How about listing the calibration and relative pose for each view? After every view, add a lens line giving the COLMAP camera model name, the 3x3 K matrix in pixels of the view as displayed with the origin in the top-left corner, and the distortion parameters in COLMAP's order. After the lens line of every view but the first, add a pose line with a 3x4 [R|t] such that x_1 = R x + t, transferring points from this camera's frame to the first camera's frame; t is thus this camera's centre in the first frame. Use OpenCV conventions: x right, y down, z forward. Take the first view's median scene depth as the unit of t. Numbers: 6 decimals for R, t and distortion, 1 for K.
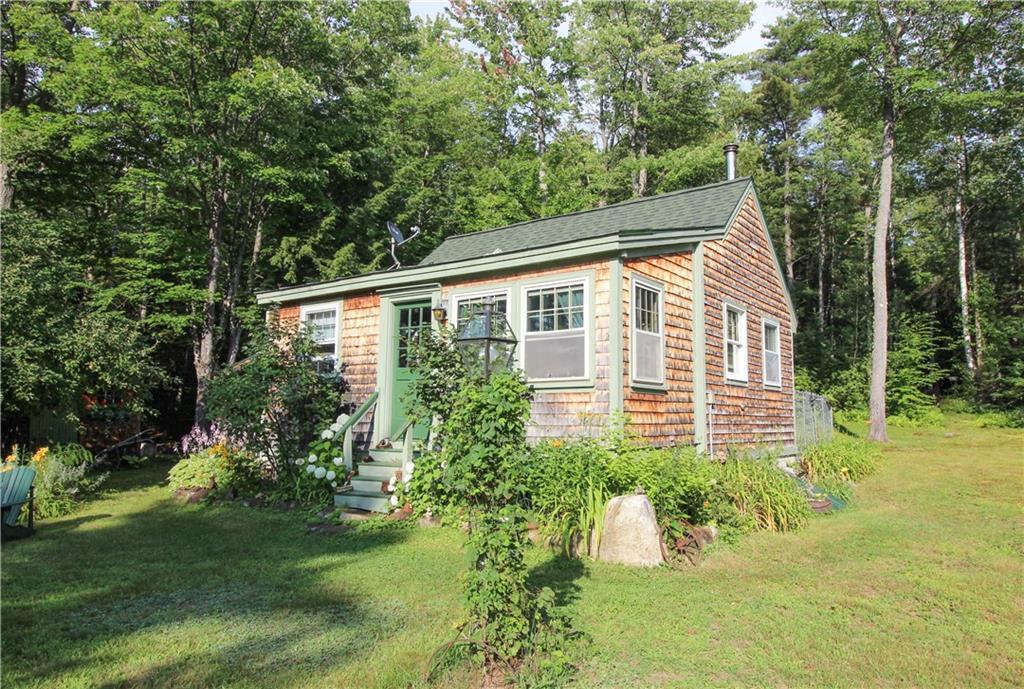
lens RADIAL K [[687.5, 0, 519.3], [0, 687.5, 352.2], [0, 0, 1]] dist [0.009890, -0.006403]
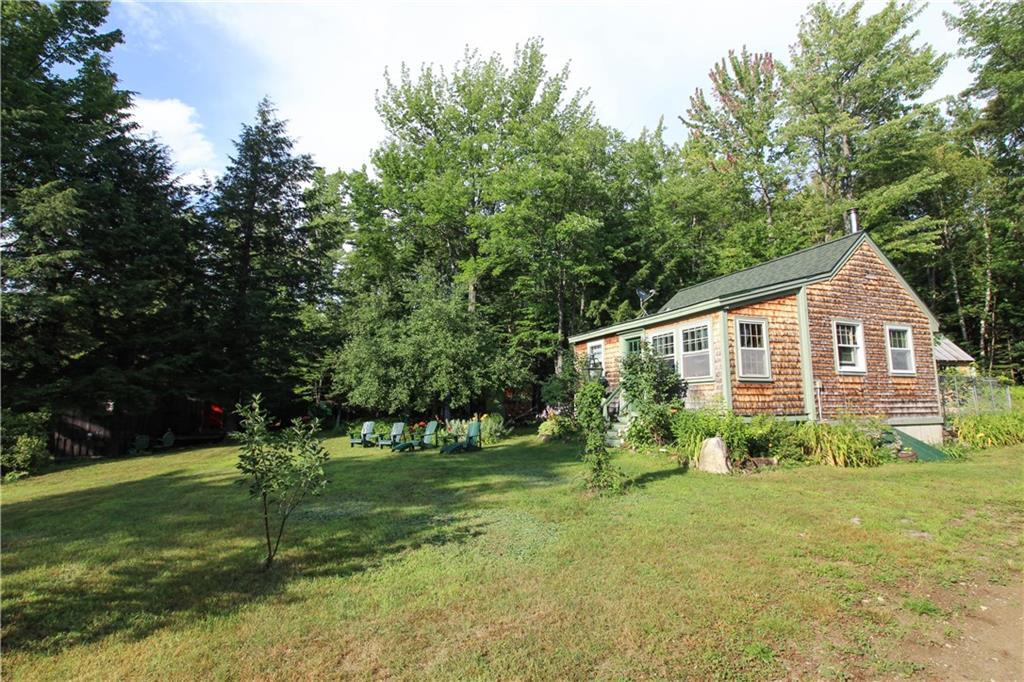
lens RADIAL K [[489.6, 0, 507.0], [0, 489.6, 334.1], [0, 0, 1]] dist [-0.001669, -0.000306]
pose [[0.820530, -0.087983, -0.564792, 0.291159], [0.064378, 0.996021, -0.061630, -0.021500], [0.567967, 0.014209, 0.822929, -0.283203]]
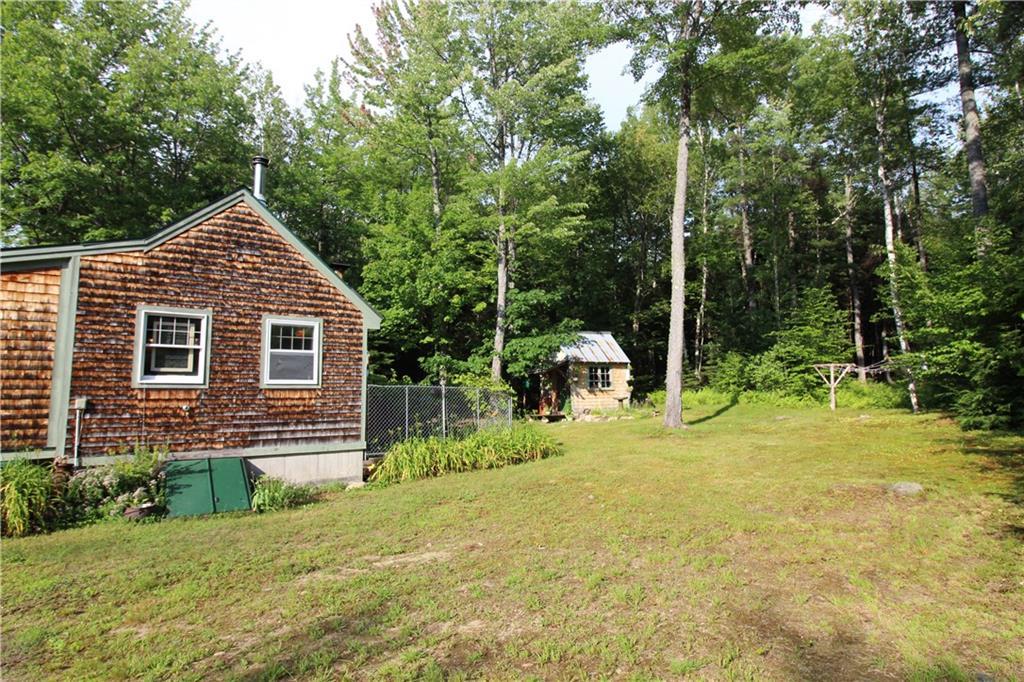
lens RADIAL K [[550.3, 0, 513.3], [0, 550.3, 330.0], [0, 0, 1]] dist [-0.008110, -0.003853]
pose [[0.933363, -0.070111, -0.352020, 1.049879], [0.059058, 0.997368, -0.042055, 0.025344], [0.354042, 0.018463, 0.935047, 0.399412]]
